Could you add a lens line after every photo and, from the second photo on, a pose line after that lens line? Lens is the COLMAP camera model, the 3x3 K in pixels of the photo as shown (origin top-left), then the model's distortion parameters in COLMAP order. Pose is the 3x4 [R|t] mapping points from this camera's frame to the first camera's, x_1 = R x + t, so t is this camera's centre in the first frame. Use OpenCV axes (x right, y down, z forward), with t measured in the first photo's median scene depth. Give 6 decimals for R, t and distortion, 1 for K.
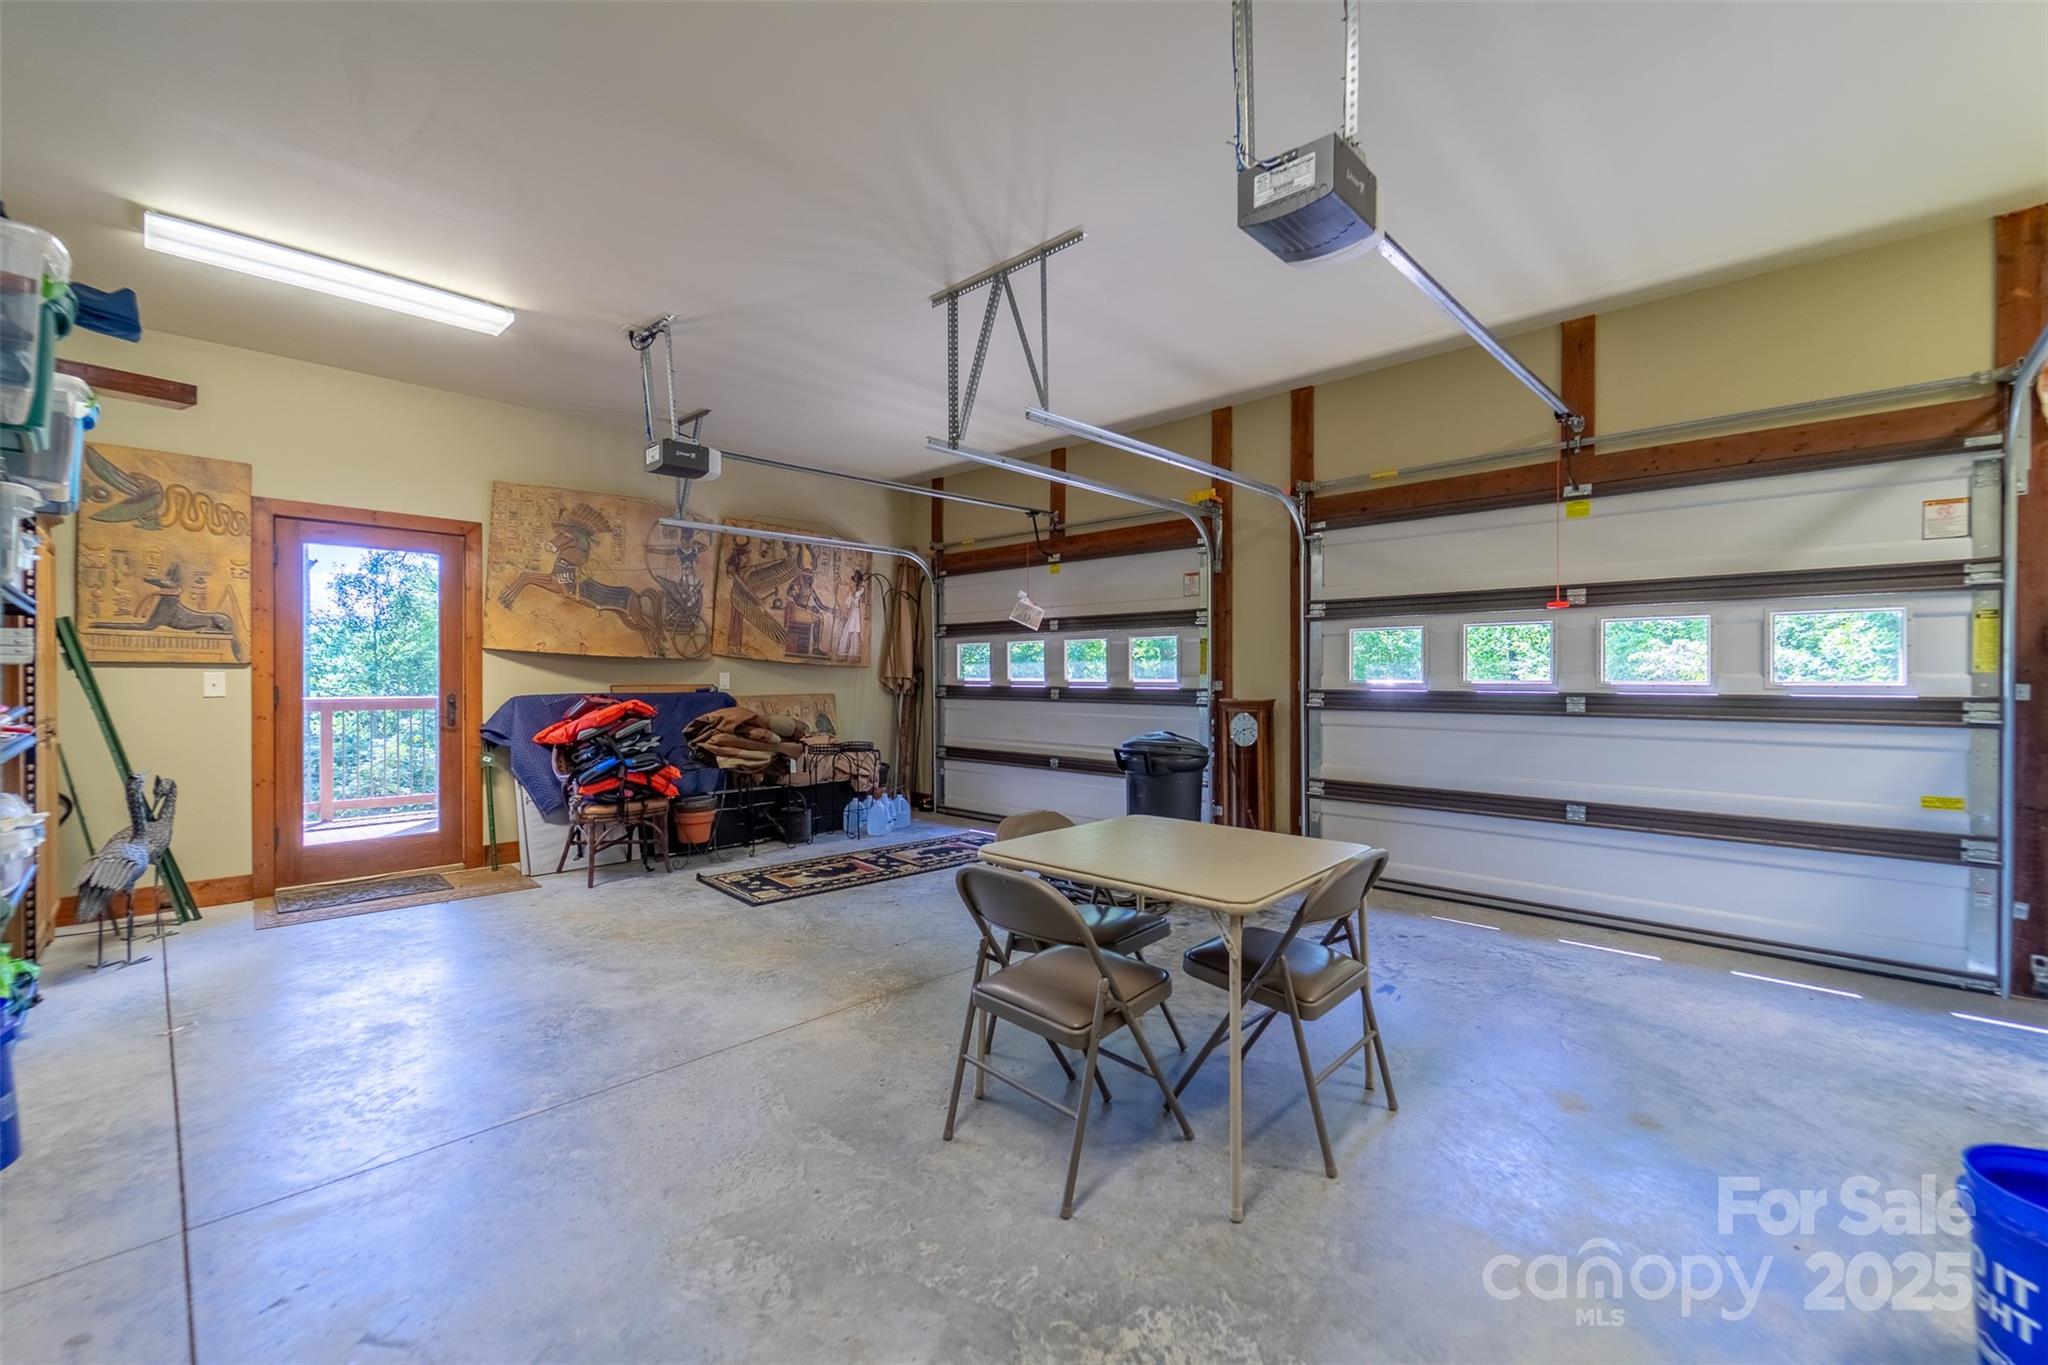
lens RADIAL K [[834.4, 0, 1023.9], [0, 834.4, 678.7], [0, 0, 1]] dist [0.000889, 0.000066]
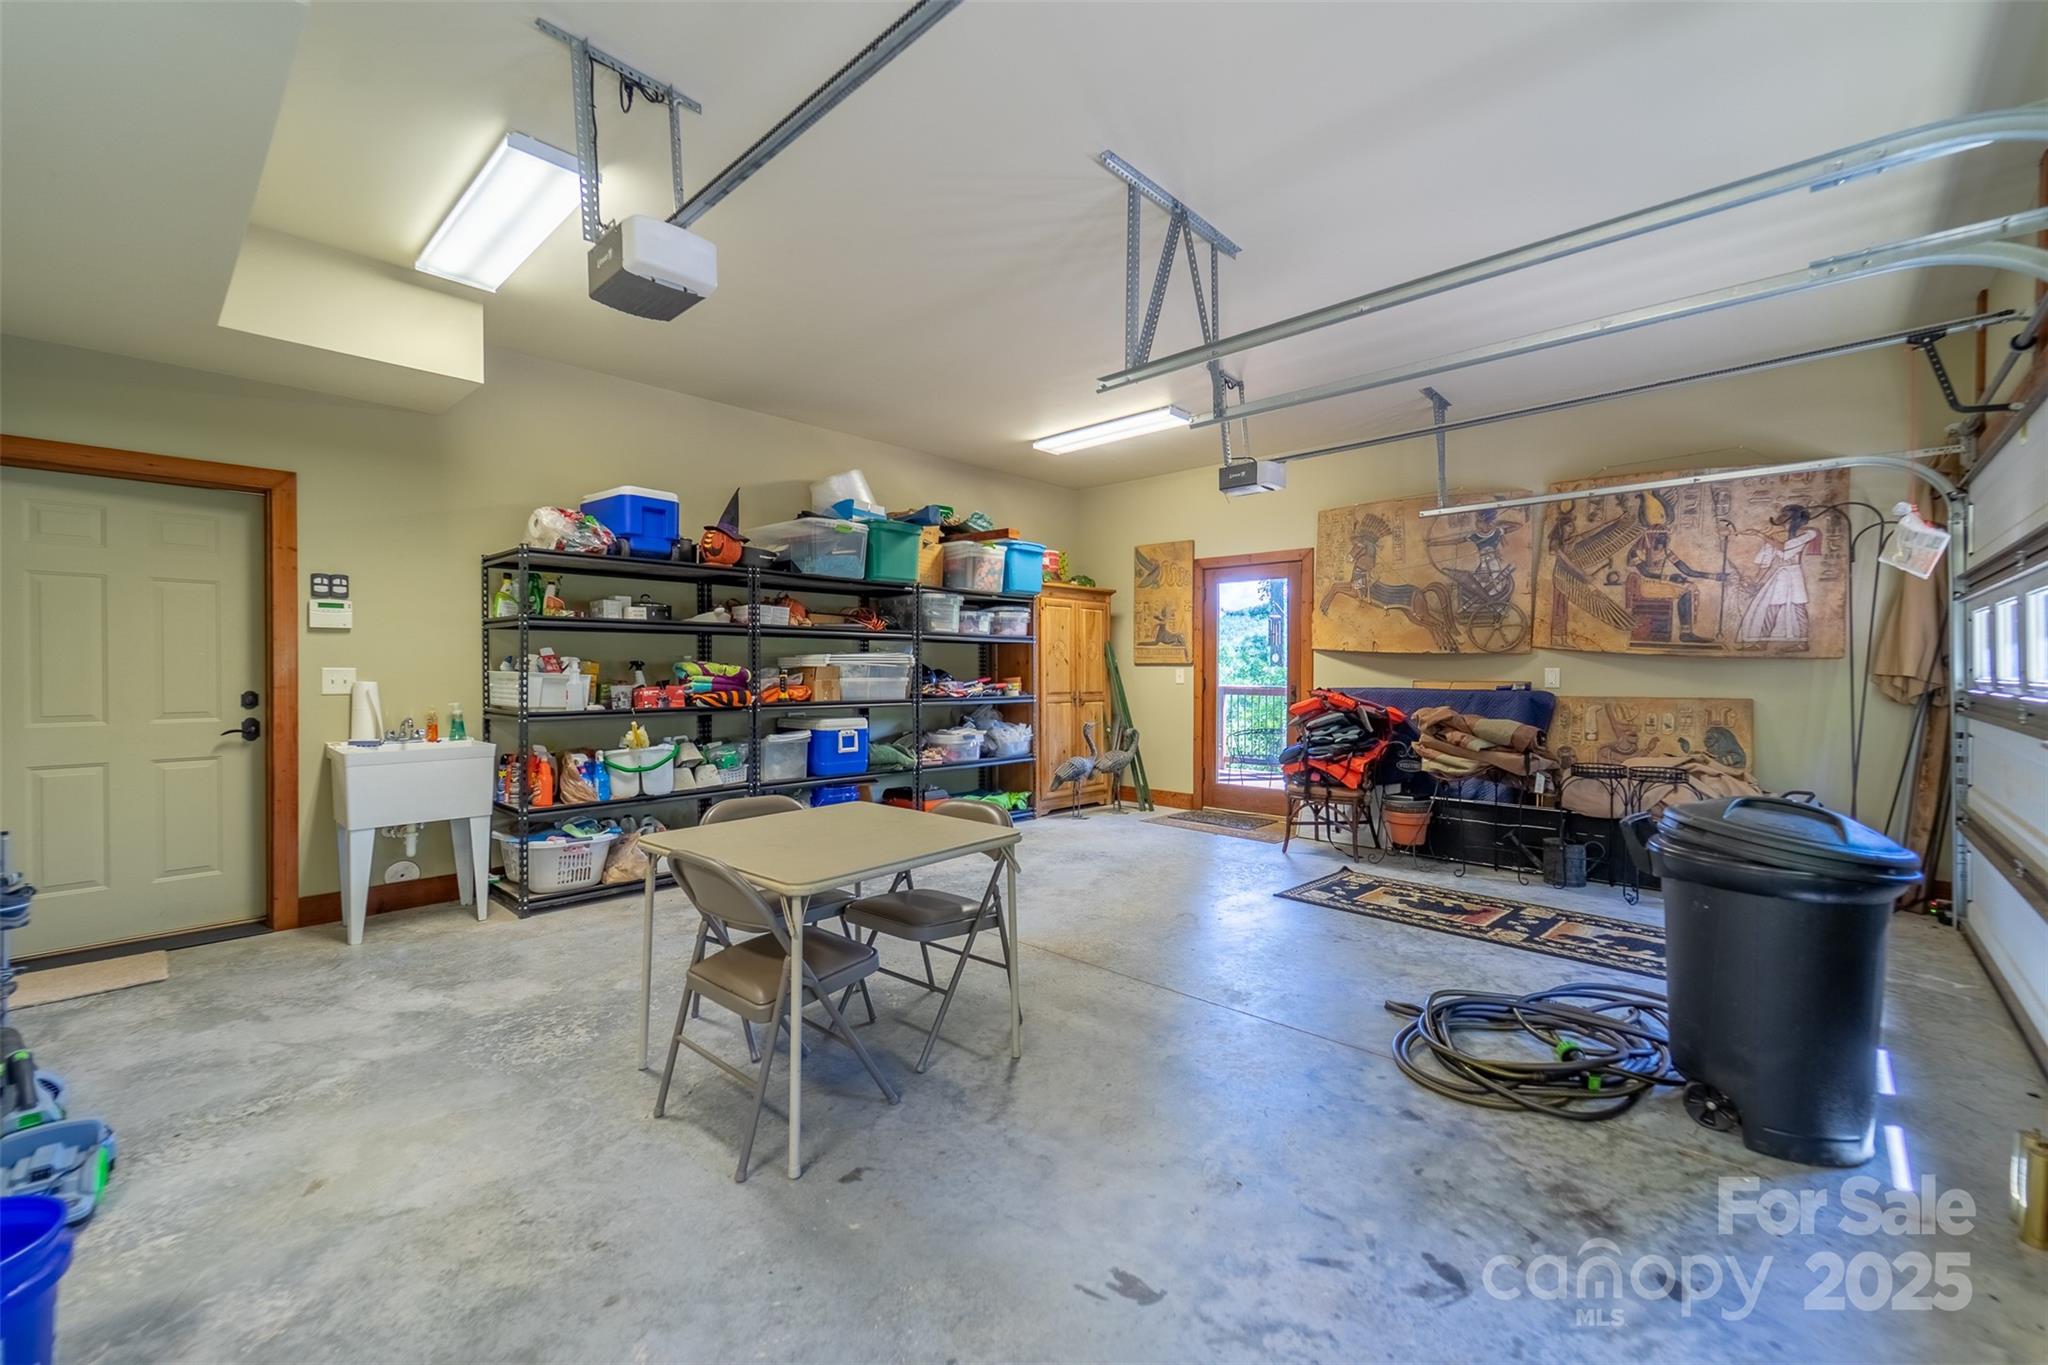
lens RADIAL K [[815.3, 0, 1024.7], [0, 815.3, 674.0], [0, 0, 1]] dist [0.007774, 0.000200]
pose [[0.027180, 0.005096, -0.999618, 0.494927], [-0.004797, 0.999976, 0.004968, -0.002863], [0.999619, 0.004660, 0.027204, 0.488074]]
